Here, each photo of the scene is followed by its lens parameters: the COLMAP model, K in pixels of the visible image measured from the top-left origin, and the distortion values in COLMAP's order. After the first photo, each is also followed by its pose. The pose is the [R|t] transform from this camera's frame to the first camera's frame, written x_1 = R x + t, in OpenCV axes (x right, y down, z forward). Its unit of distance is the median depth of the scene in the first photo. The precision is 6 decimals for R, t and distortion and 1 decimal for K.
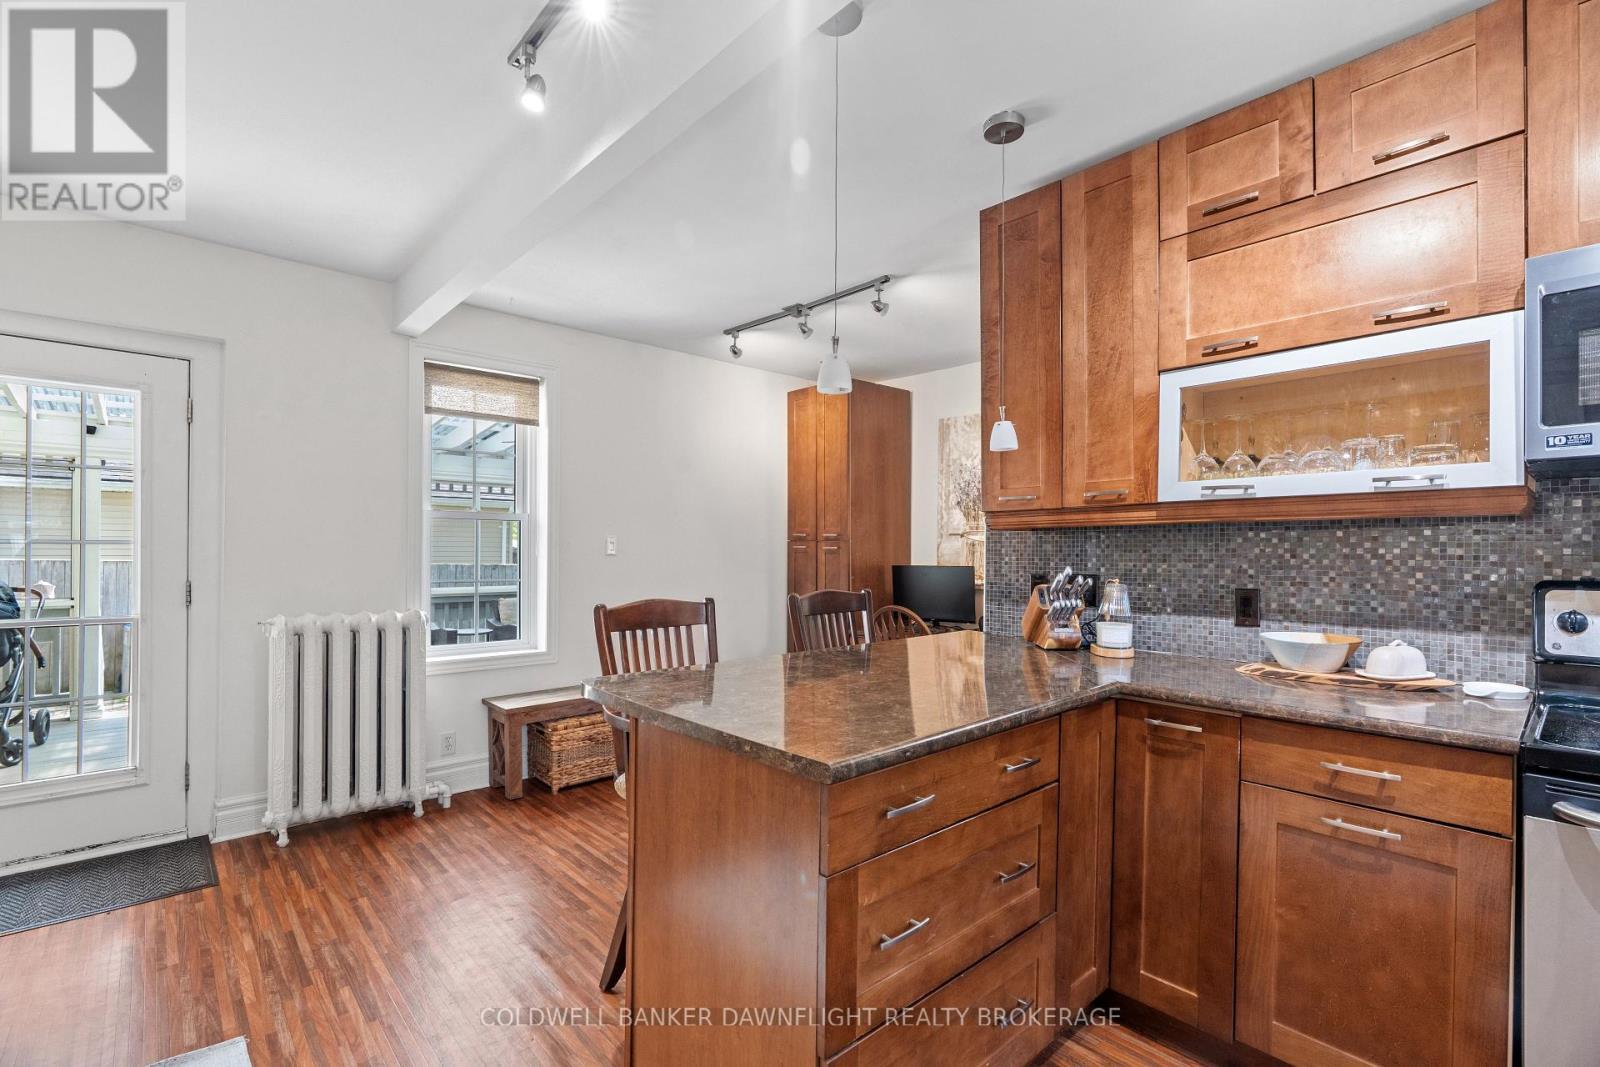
lens RADIAL K [[732.2, 0, 800.6], [0, 732.2, 549.9], [0, 0, 1]] dist [-0.000604, 0.000371]
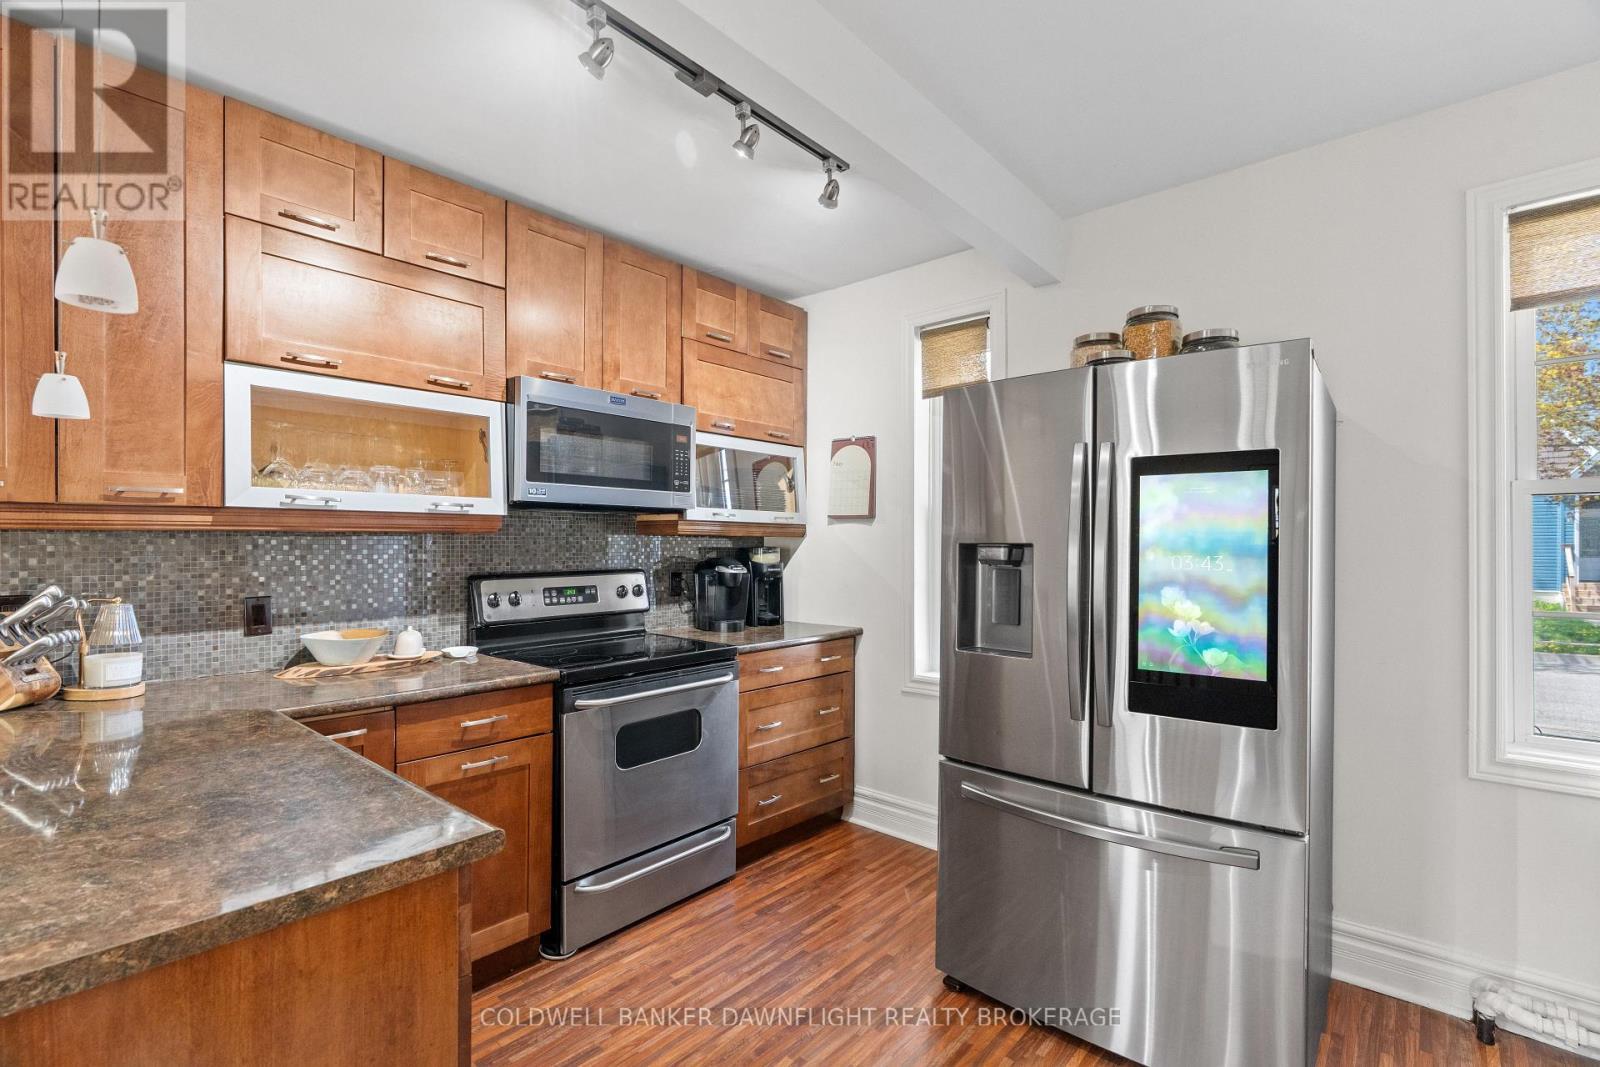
lens RADIAL K [[727.0, 0, 804.7], [0, 727.0, 544.2], [0, 0, 1]] dist [-0.002982, 0.000159]
pose [[-0.126515, -0.005922, 0.991947, -0.469431], [-0.005849, 0.999969, 0.005224, -0.028021], [-0.991947, -0.005141, -0.126545, 0.410305]]
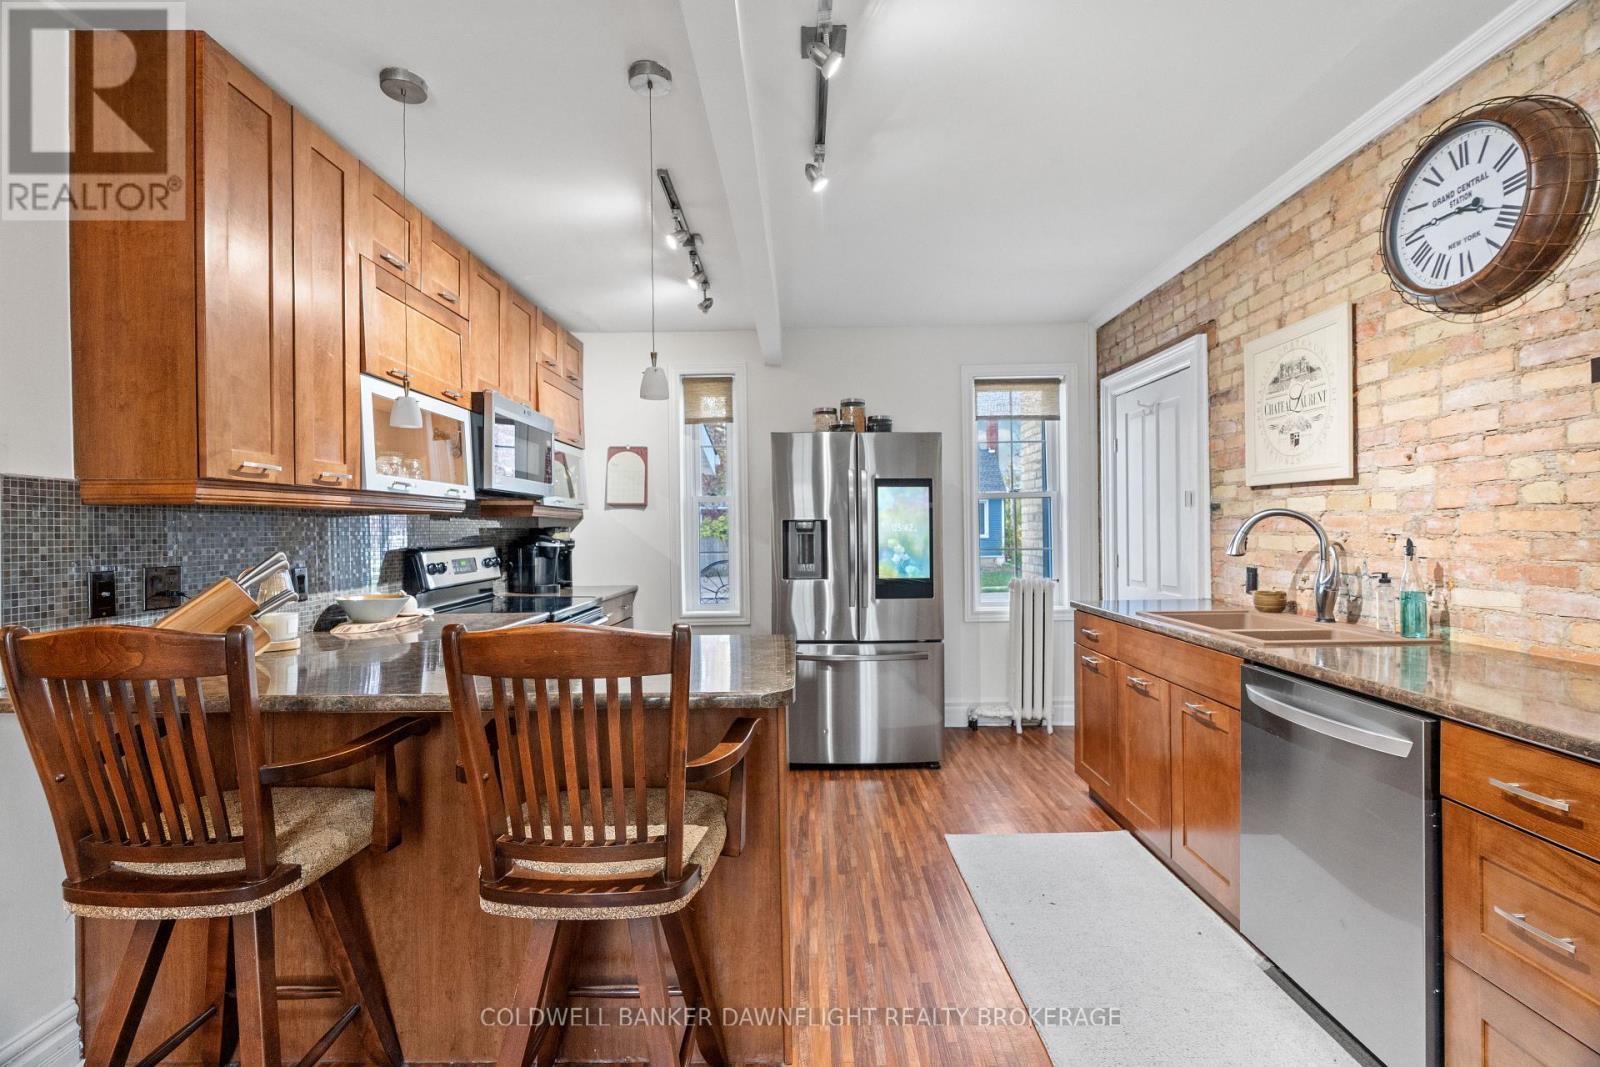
lens RADIAL K [[709.9, 0, 808.9], [0, 709.9, 525.4], [0, 0, 1]] dist [-0.010036, 0.000823]
pose [[-0.744839, 0.007369, 0.667204, -0.718729], [0.004496, 0.999972, -0.006025, -0.001695], [-0.667230, -0.001488, -0.744851, 1.336689]]
